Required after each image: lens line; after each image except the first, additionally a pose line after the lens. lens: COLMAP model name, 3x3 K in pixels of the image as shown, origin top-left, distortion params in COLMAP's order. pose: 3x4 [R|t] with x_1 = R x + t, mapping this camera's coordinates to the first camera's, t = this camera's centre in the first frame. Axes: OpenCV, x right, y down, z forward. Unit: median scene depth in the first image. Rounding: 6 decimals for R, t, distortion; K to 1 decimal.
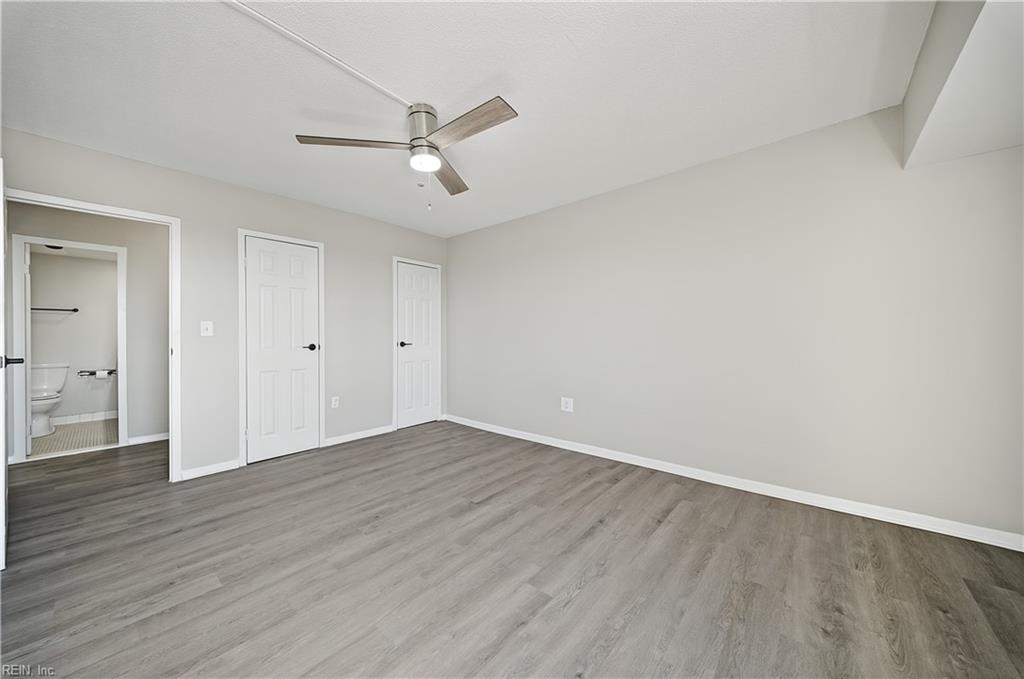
lens RADIAL K [[359.5, 0, 509.0], [0, 359.5, 338.0], [0, 0, 1]] dist [-0.000786, -0.000045]
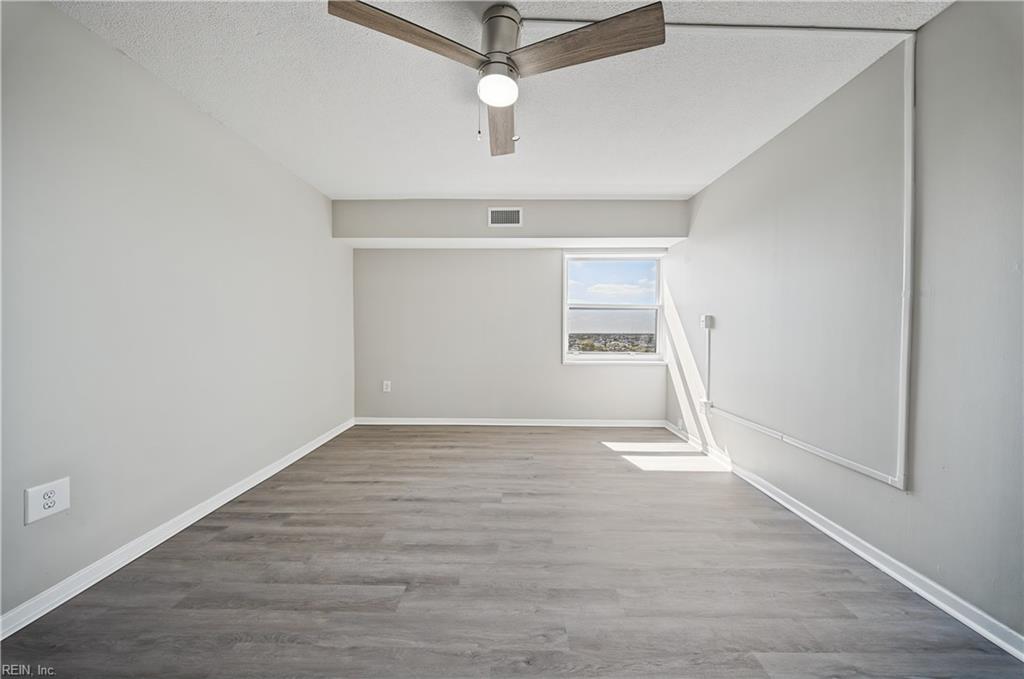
lens RADIAL K [[359.5, 0, 509.0], [0, 359.5, 338.0], [0, 0, 1]] dist [-0.000786, -0.000045]
pose [[-0.656412, -0.009535, 0.754343, -0.821508], [0.004561, 0.999852, 0.016608, 0.003745], [-0.754389, 0.014343, -0.656271, 1.505534]]
